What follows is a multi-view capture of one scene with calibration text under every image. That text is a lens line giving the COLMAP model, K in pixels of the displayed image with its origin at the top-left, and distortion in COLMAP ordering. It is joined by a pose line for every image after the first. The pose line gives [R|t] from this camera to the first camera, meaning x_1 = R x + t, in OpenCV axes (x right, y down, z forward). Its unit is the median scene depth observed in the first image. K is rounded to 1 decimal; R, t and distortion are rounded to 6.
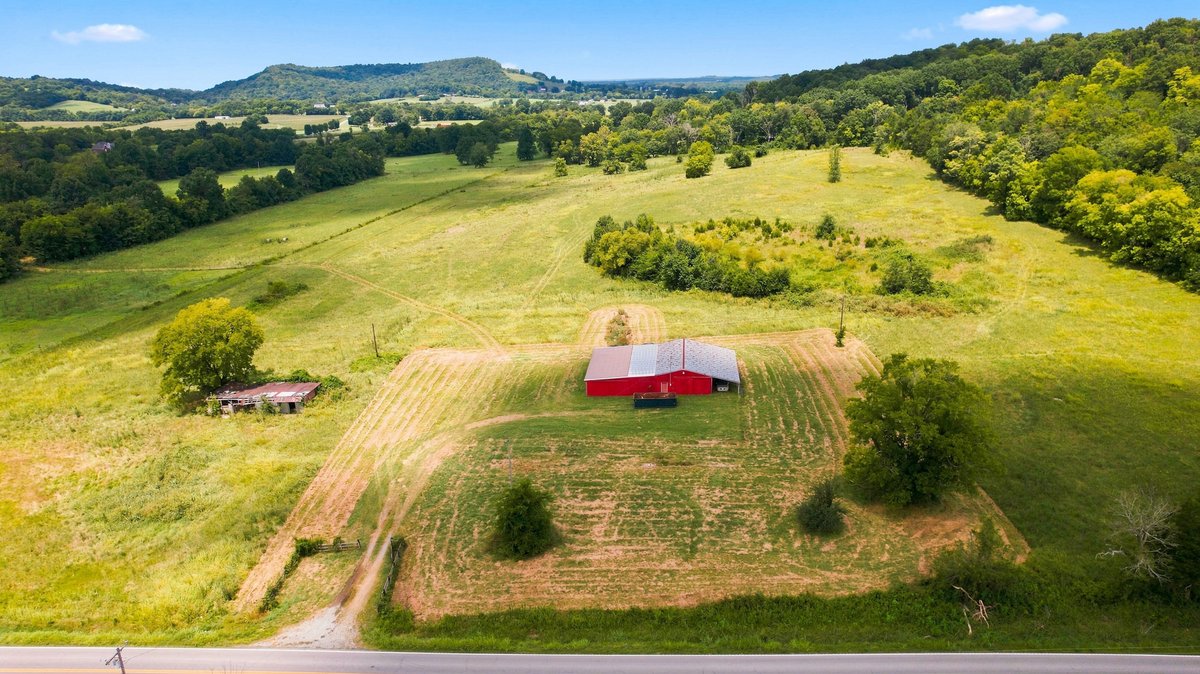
lens RADIAL K [[783.3, 0, 618.8], [0, 783.3, 338.2], [0, 0, 1]] dist [-0.088418, 0.086420]
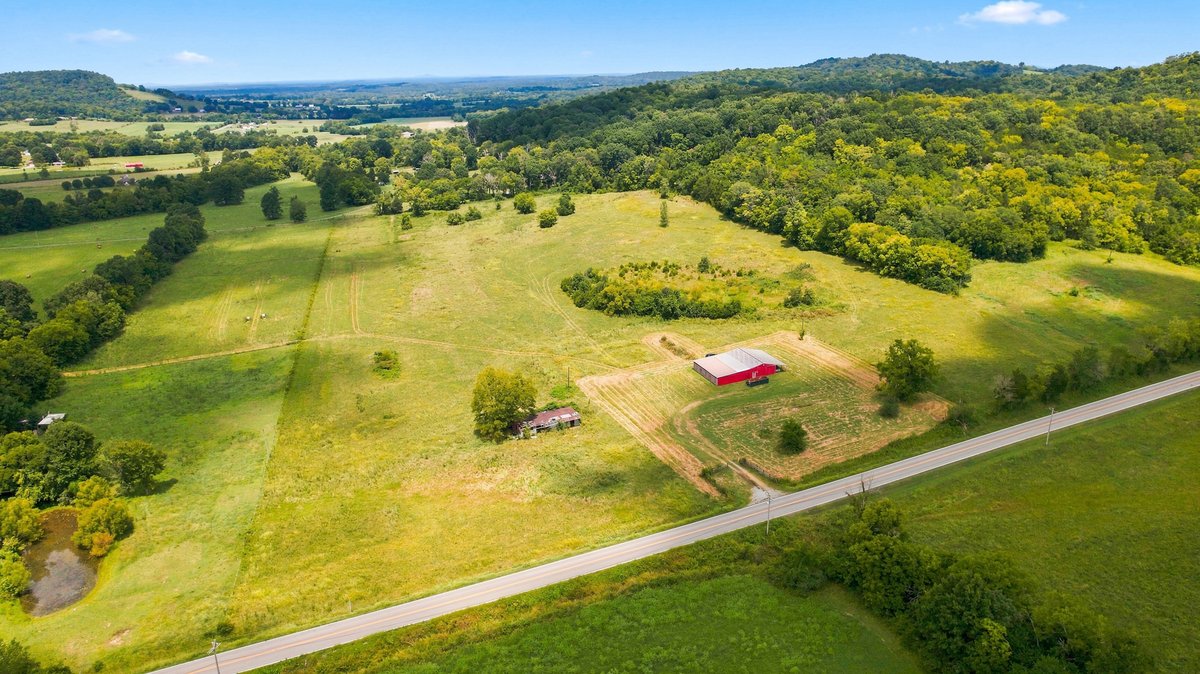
lens RADIAL K [[783.3, 0, 618.8], [0, 783.3, 338.2], [0, 0, 1]] dist [-0.088418, 0.086420]
pose [[0.882896, -0.140348, 0.448103, -0.634359], [0.139136, 0.989625, 0.035815, -0.081837], [-0.448481, 0.030726, 0.893264, -0.326084]]
